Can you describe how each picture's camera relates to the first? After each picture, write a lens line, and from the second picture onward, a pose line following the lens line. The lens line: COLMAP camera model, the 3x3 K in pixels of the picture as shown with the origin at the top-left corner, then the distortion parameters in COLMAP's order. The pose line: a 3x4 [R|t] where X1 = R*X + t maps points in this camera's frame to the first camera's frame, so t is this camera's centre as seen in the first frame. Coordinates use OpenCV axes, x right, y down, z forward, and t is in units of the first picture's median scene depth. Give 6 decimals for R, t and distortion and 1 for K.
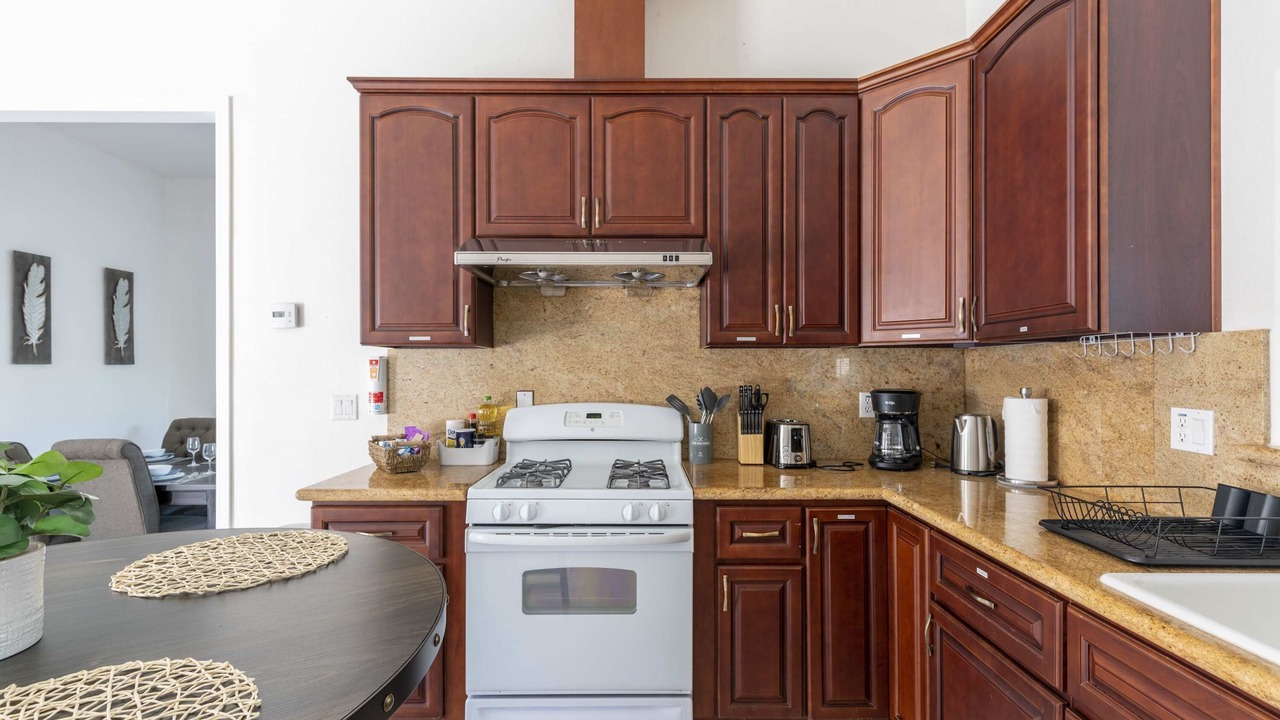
lens RADIAL K [[573.8, 0, 638.6], [0, 573.8, 365.9], [0, 0, 1]] dist [0.014458, -0.001857]
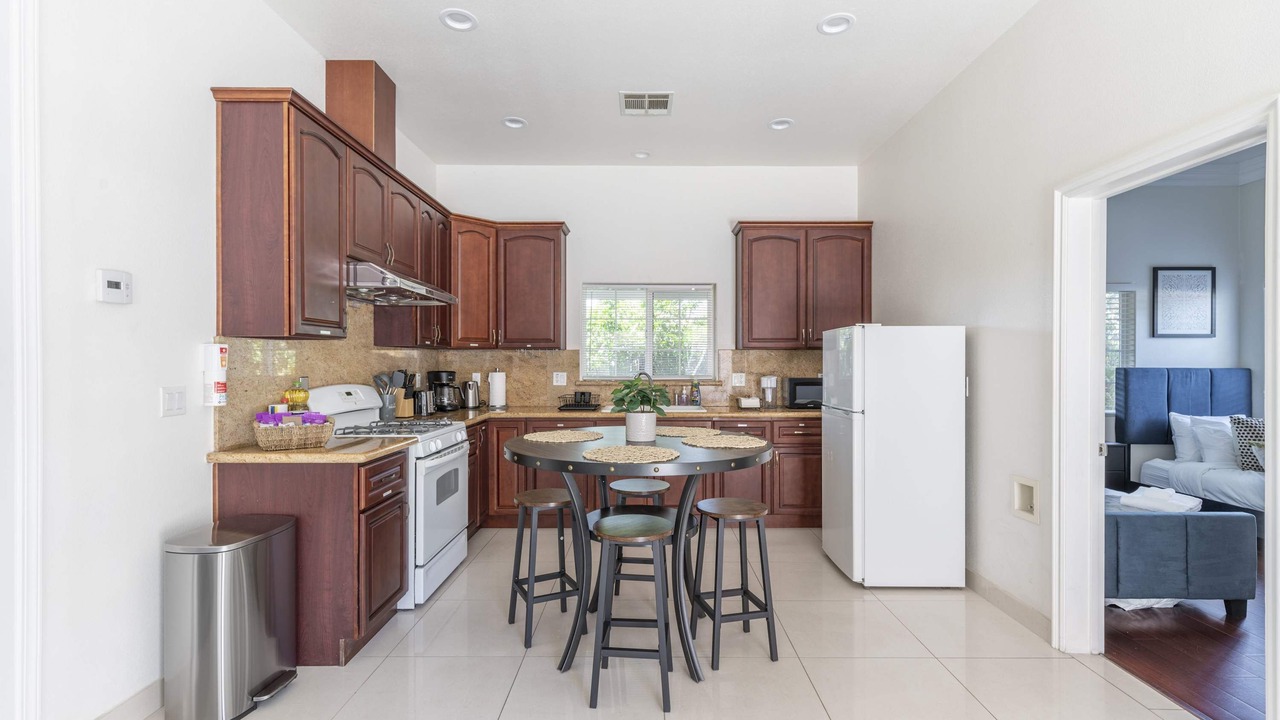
lens RADIAL K [[573.8, 0, 628.6], [0, 573.8, 362.6], [0, 0, 1]] dist [0.014458, -0.001857]
pose [[0.035652, 0.001229, 0.999364, -1.492902], [-0.004970, 0.999987, -0.001053, 0.012312], [-0.999352, -0.004929, 0.035657, 0.310405]]
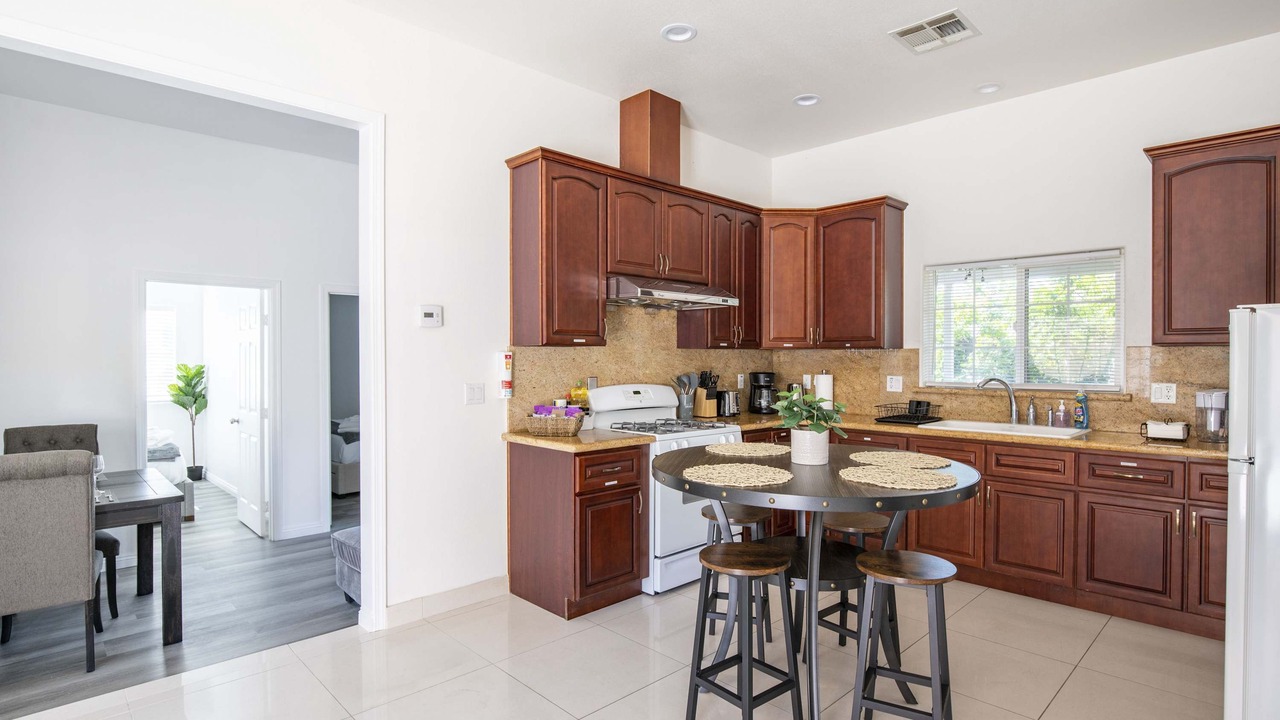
lens RADIAL K [[639.2, 0, 641.9], [0, 639.2, 362.1], [0, 0, 1]] dist [0.003097, 0.001213]
pose [[0.721562, -0.003852, 0.692339, -1.307208], [-0.004807, 0.999933, 0.010573, -0.012031], [-0.692334, -0.010957, 0.721494, -0.237454]]
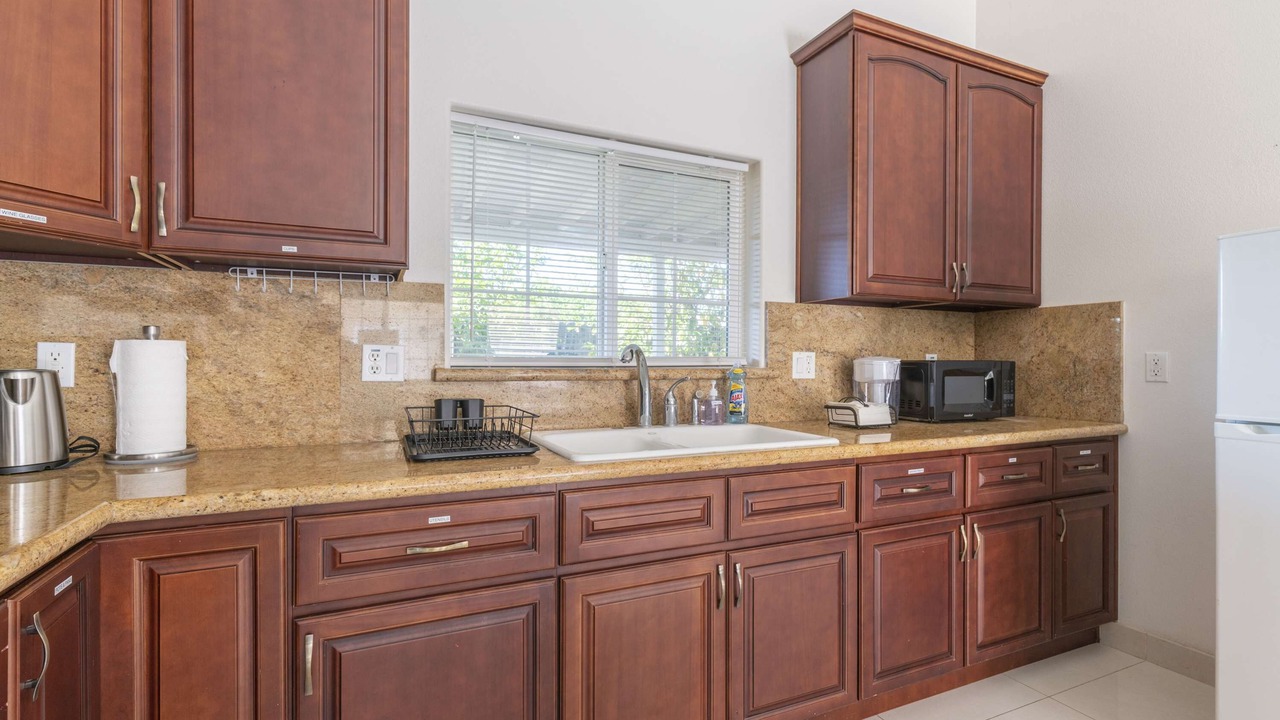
lens RADIAL K [[573.8, 0, 659.4], [0, 573.8, 363.9], [0, 0, 1]] dist [0.014458, -0.001857]
pose [[-0.437114, -0.006412, 0.899383, -0.219660], [-0.010627, 0.999942, 0.001964, 0.066601], [-0.899343, -0.008699, -0.437157, 0.644078]]
